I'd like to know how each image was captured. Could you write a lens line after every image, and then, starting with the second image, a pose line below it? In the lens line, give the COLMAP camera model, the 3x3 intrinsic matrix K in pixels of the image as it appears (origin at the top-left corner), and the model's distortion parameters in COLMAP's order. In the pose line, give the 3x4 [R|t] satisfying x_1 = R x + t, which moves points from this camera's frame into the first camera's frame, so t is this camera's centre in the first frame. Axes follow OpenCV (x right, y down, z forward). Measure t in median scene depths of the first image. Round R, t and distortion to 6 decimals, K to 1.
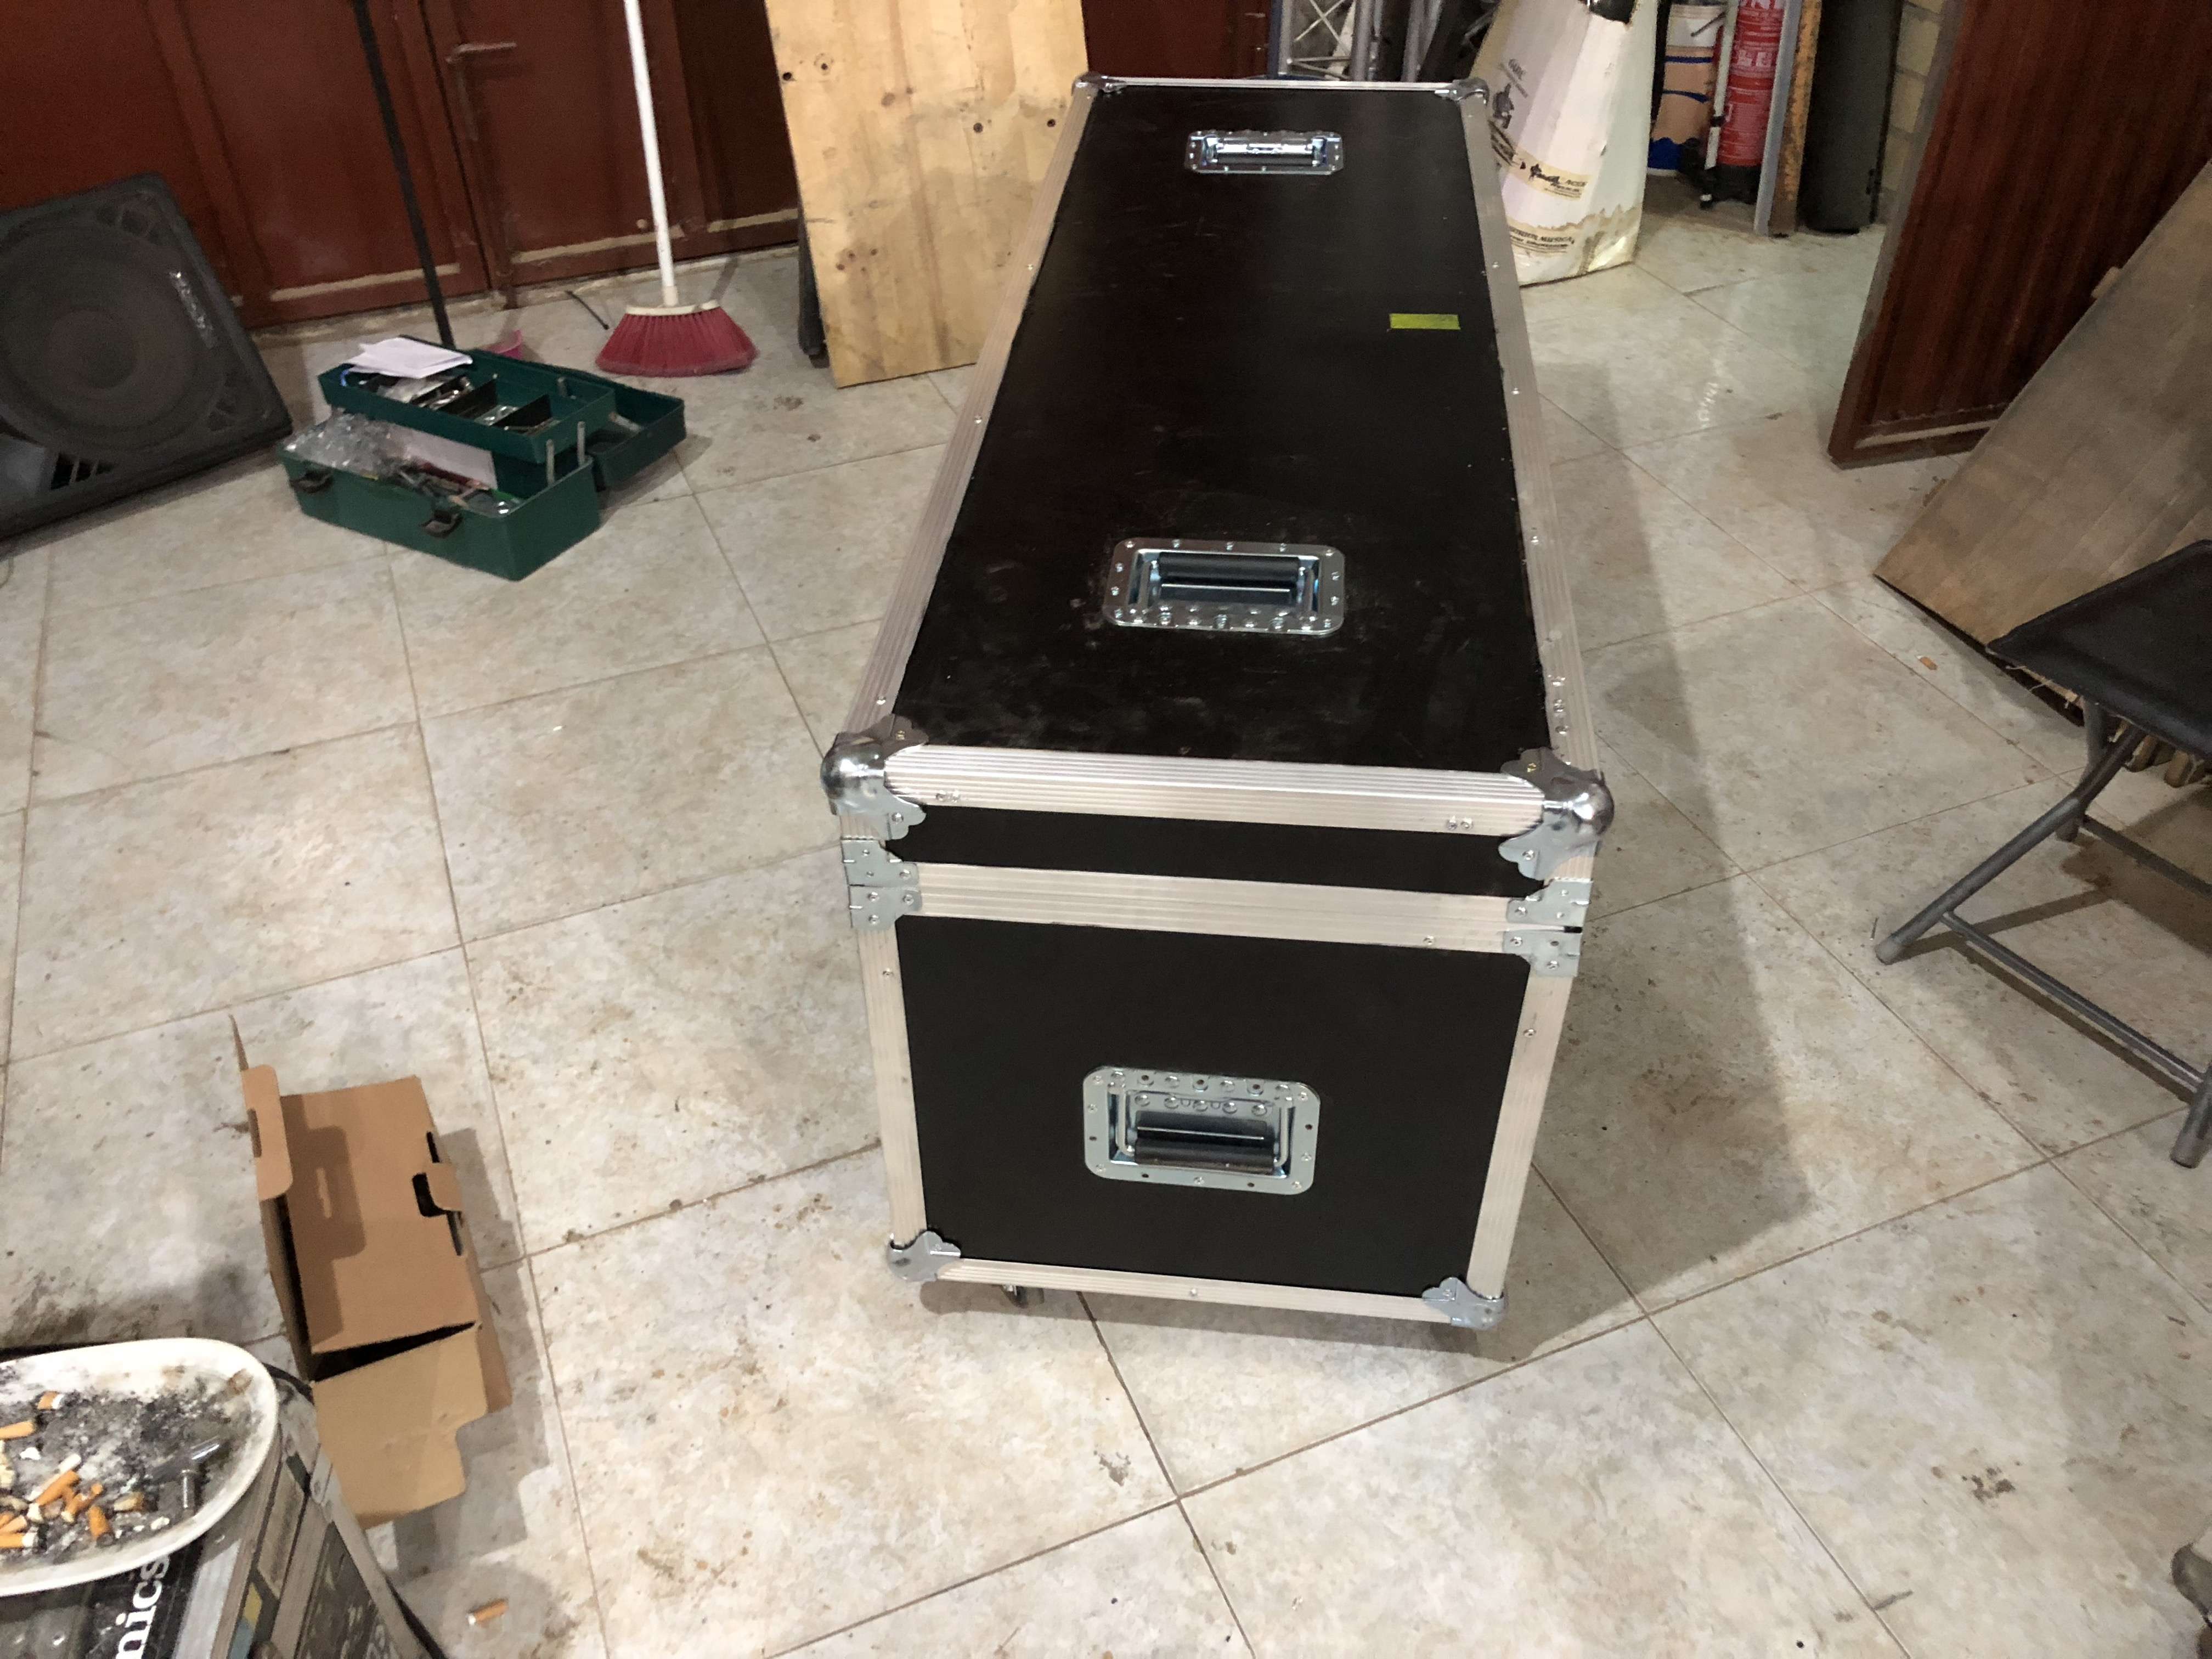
lens RADIAL K [[1815.7, 0, 1102.1], [0, 1815.7, 829.6], [0, 0, 1]] dist [-0.011414, 0.062807]
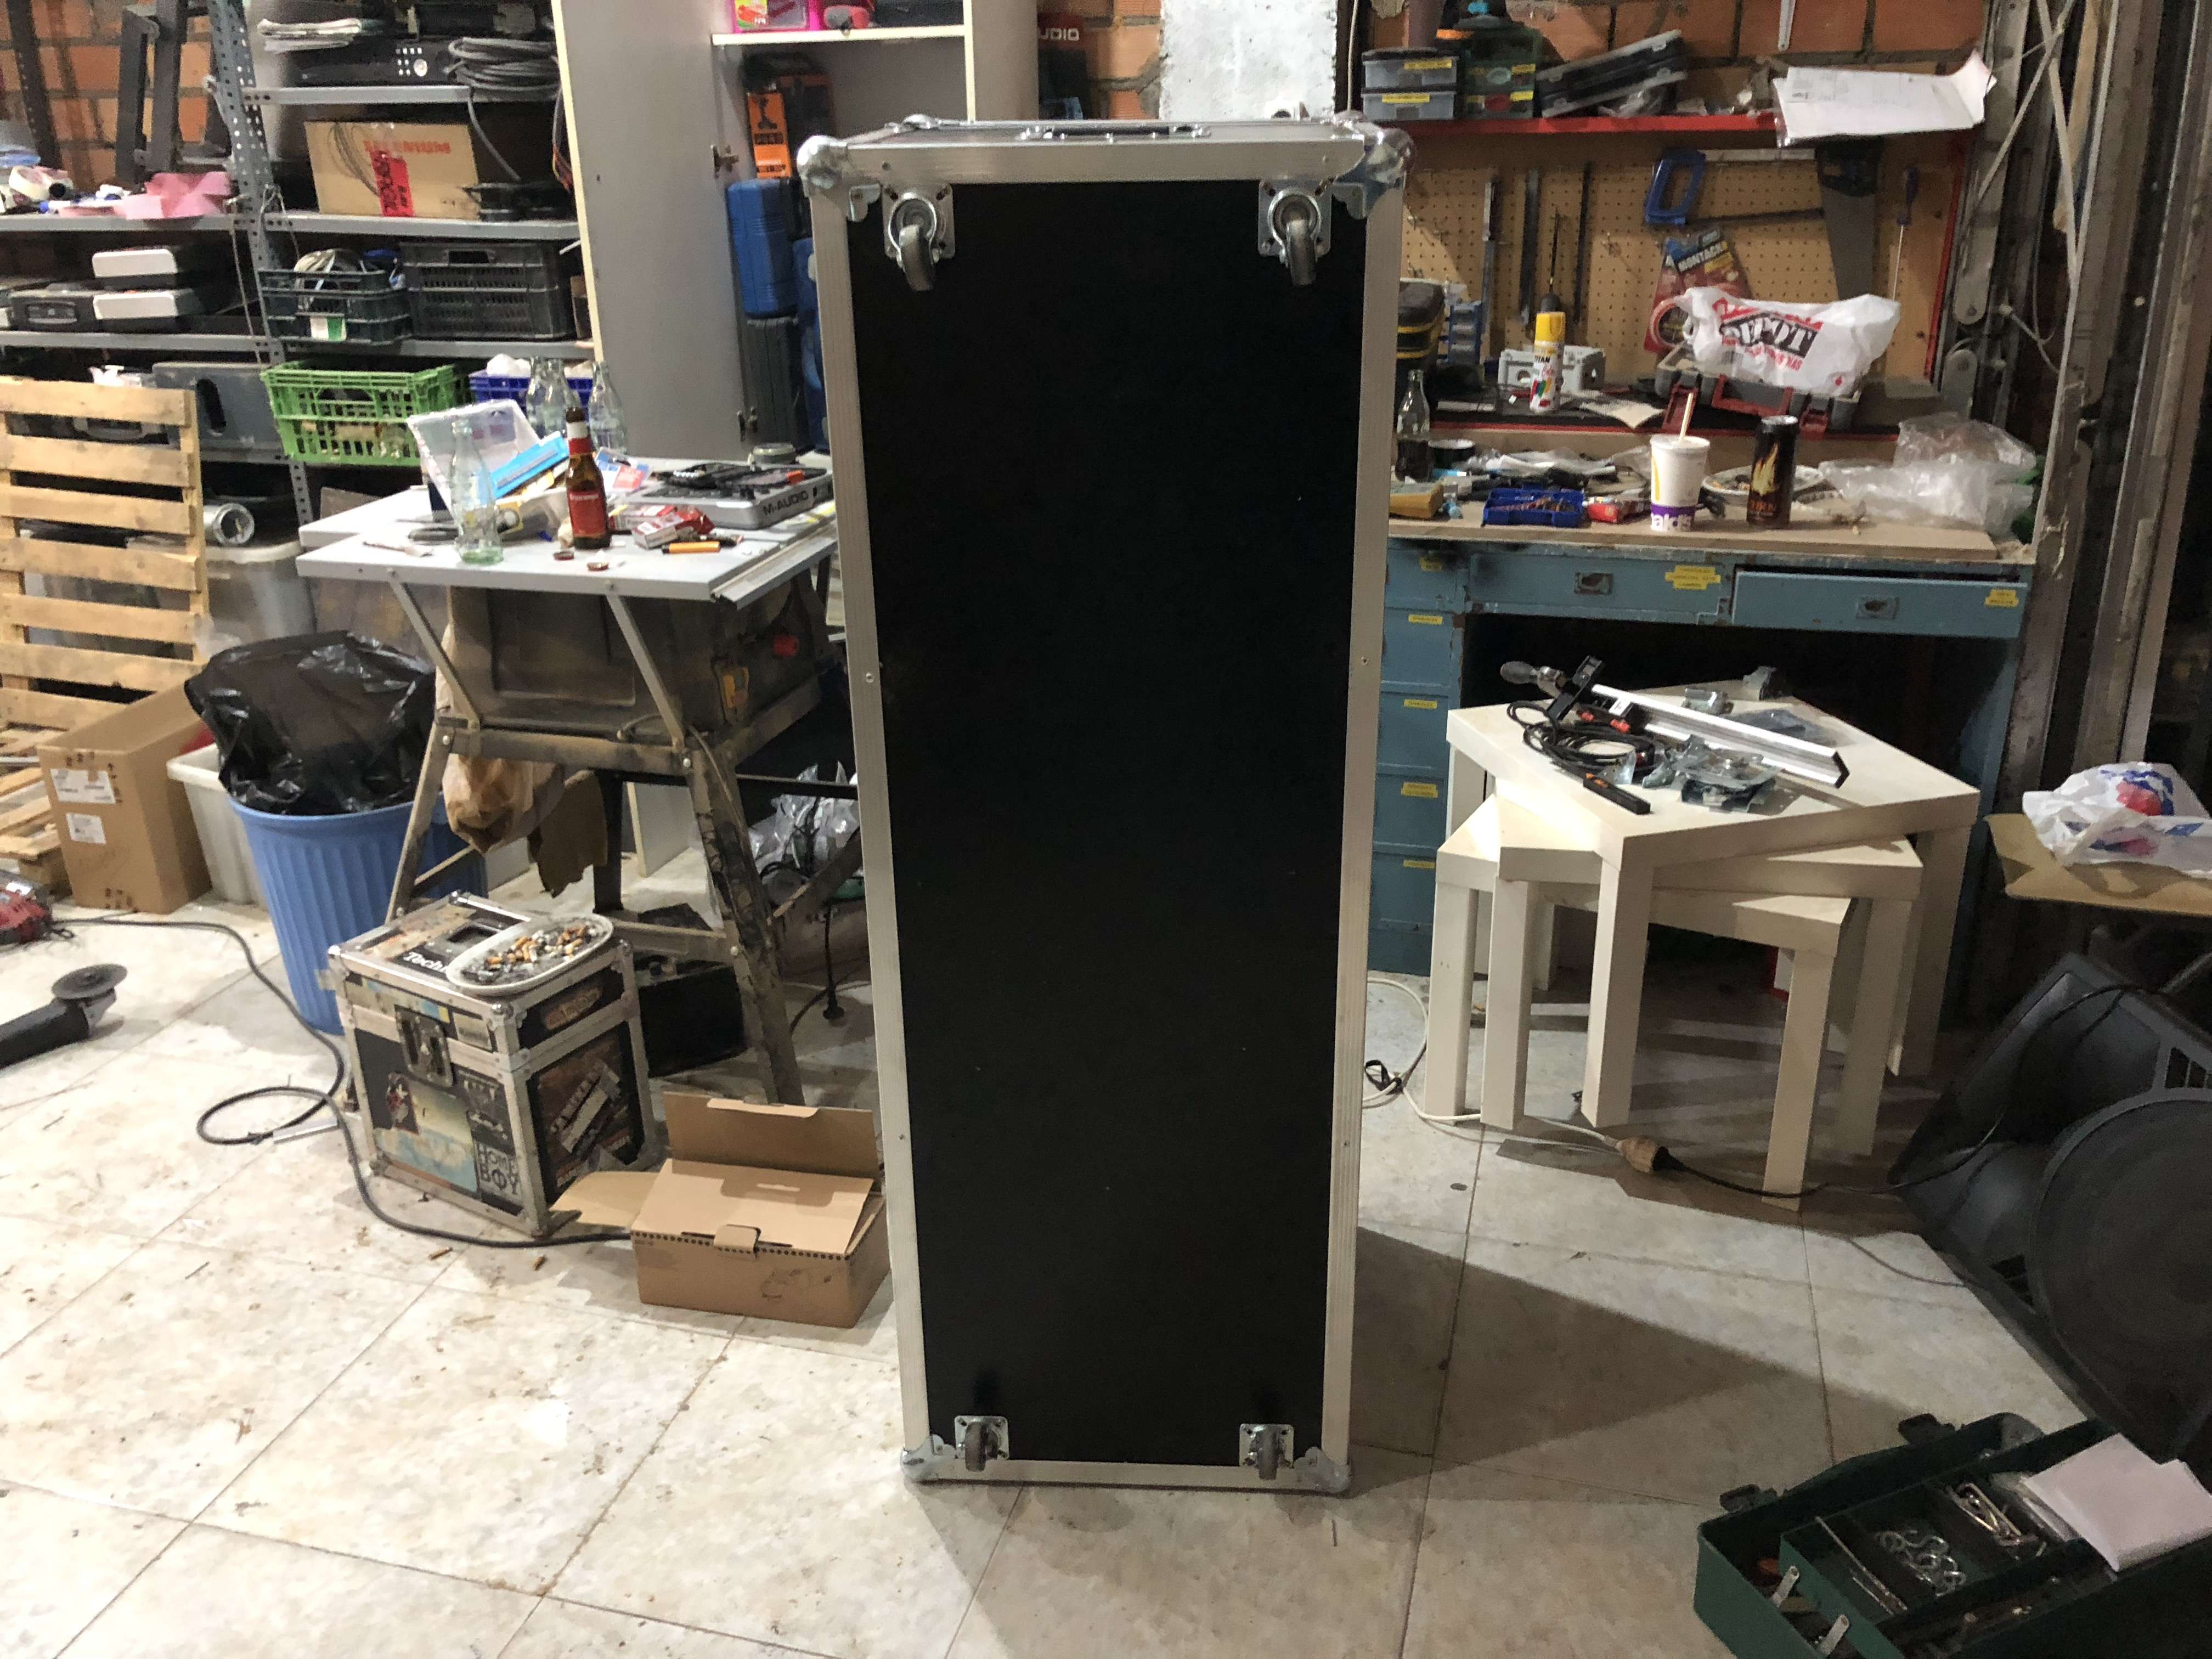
lens RADIAL K [[1819.3, 0, 1091.1], [0, 1819.3, 787.9], [0, 0, 1]] dist [-0.002605, 0.008907]
pose [[-0.619627, 0.309467, -0.721313, 0.225485], [-0.476541, 0.581901, 0.659015, -0.608434], [0.623676, 0.752078, -0.213088, 0.646895]]
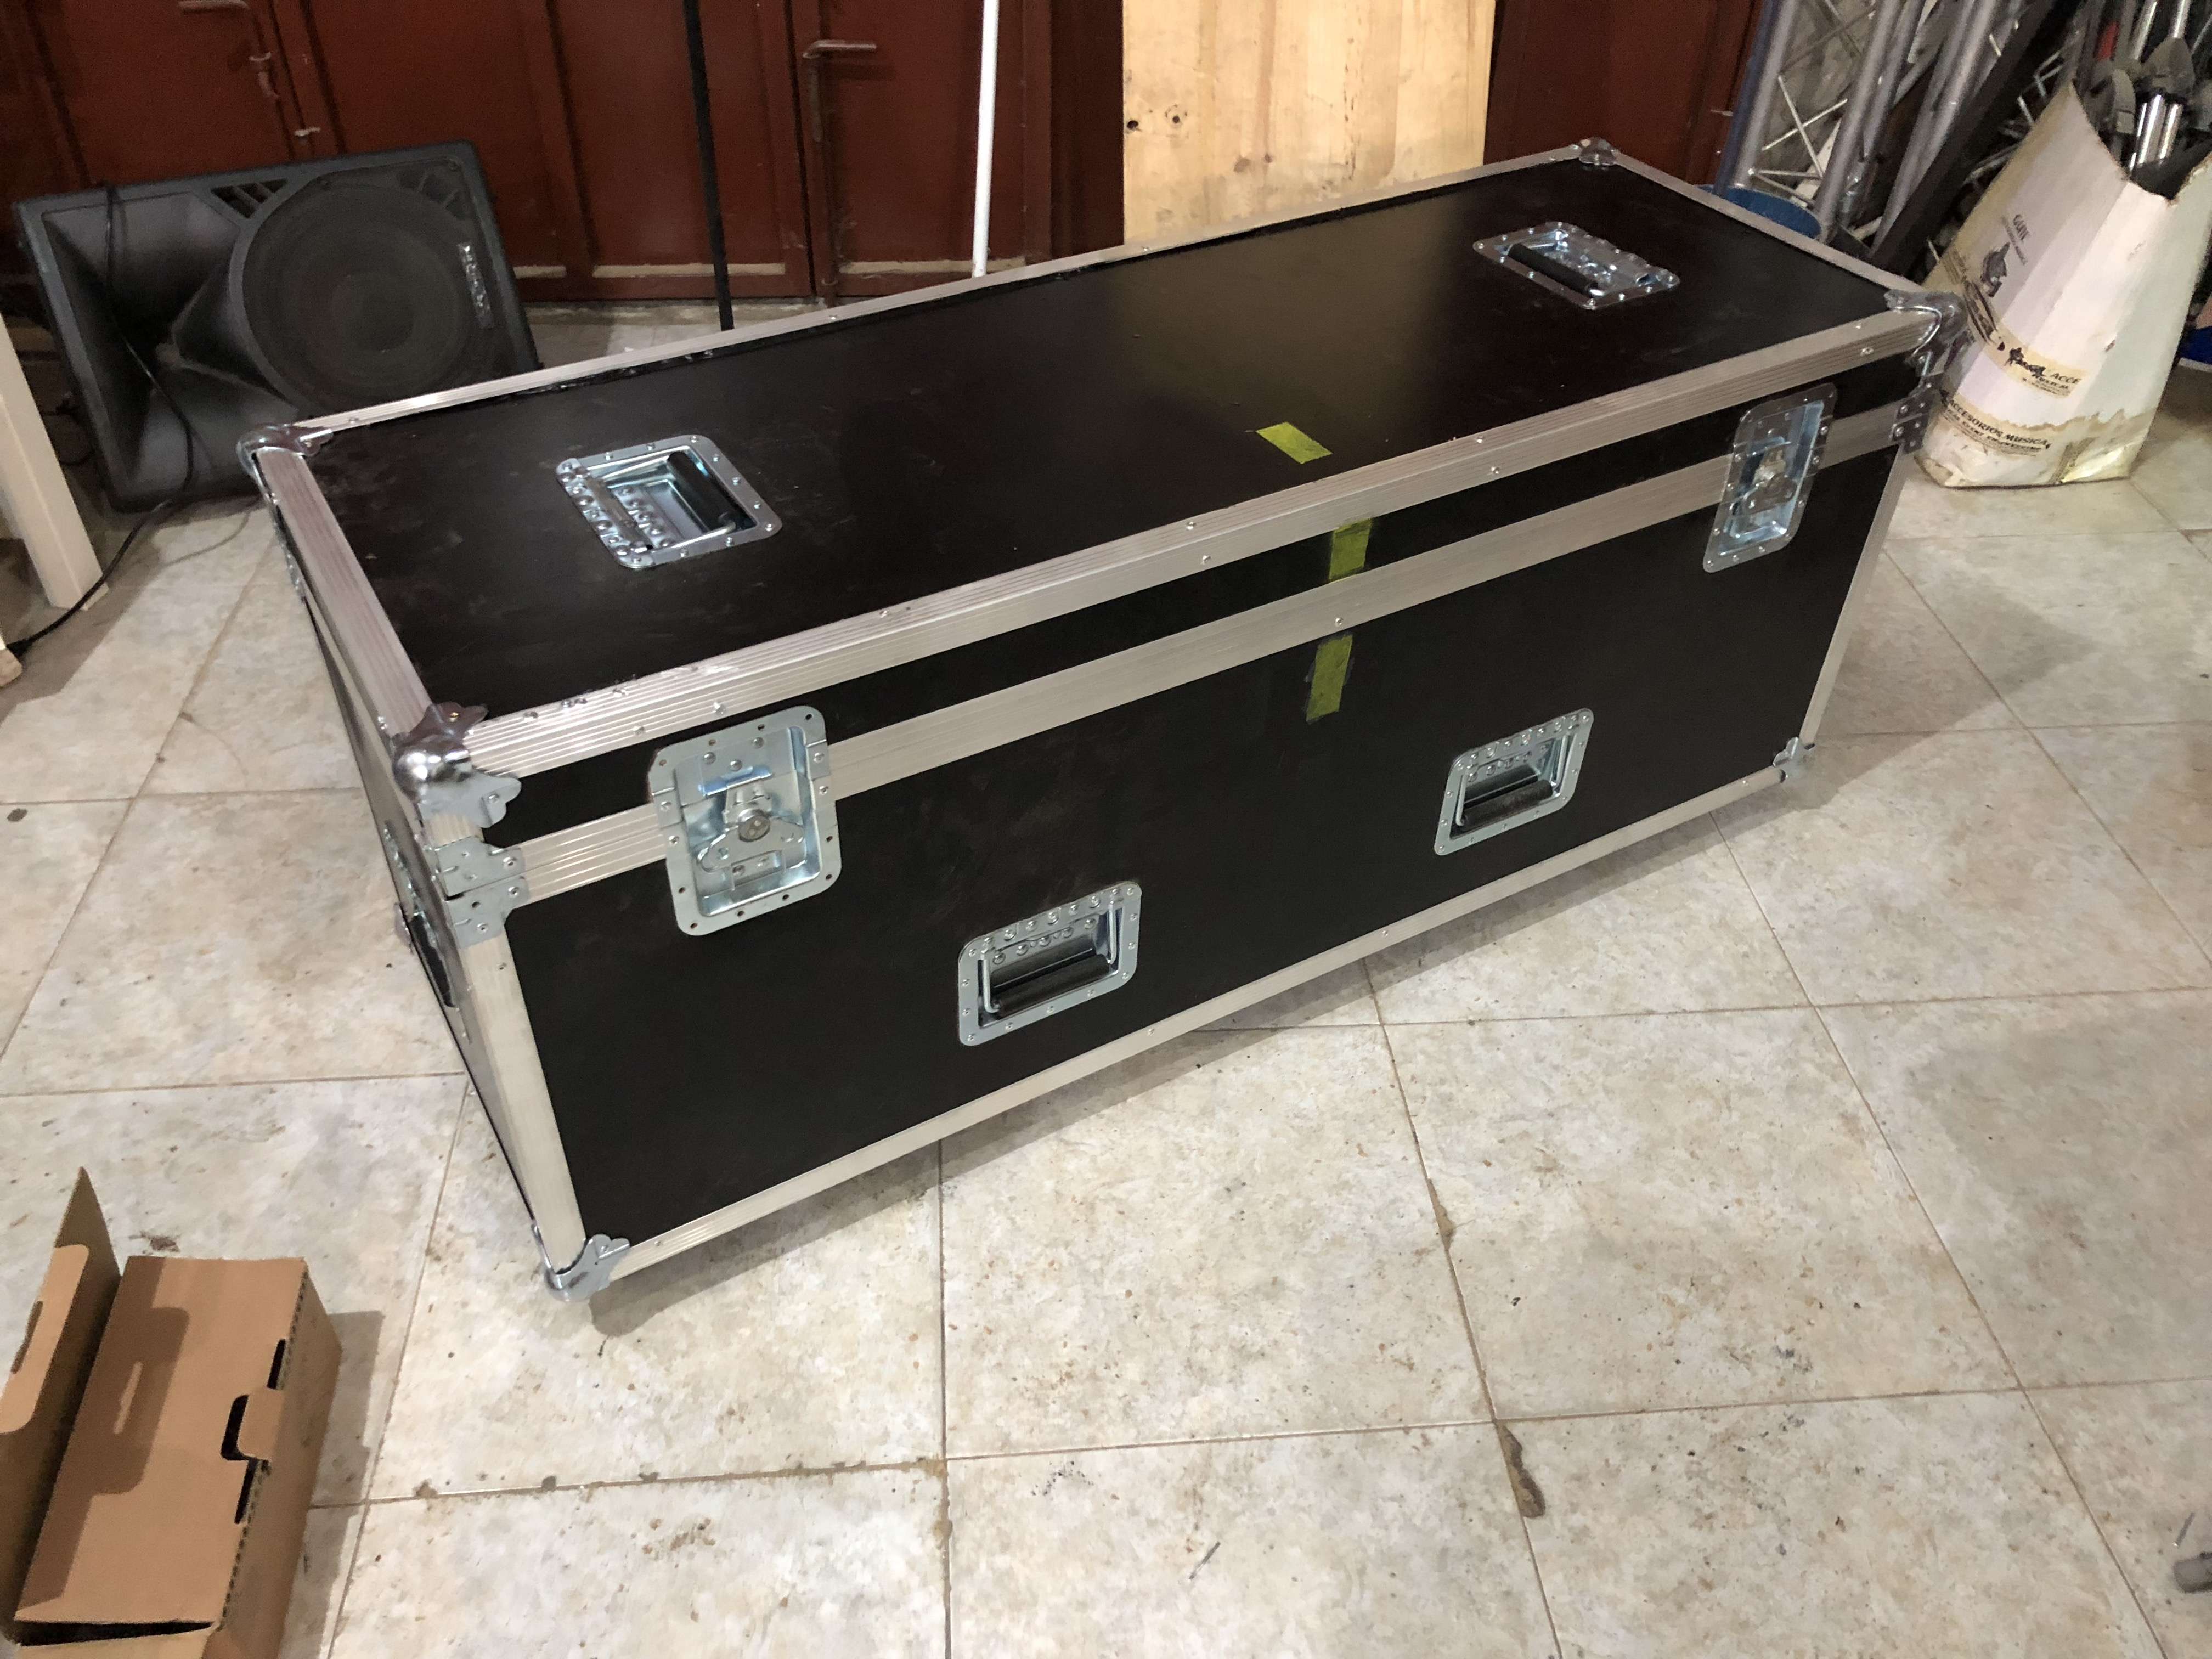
lens RADIAL K [[1813.3, 0, 1113.9], [0, 1813.3, 833.3], [0, 0, 1]] dist [0.017009, -0.001370]
pose [[0.954515, 0.216614, -0.204889, 0.070586], [-0.214965, 0.976144, 0.030549, -0.097454], [0.206619, 0.014884, 0.978308, 0.129089]]
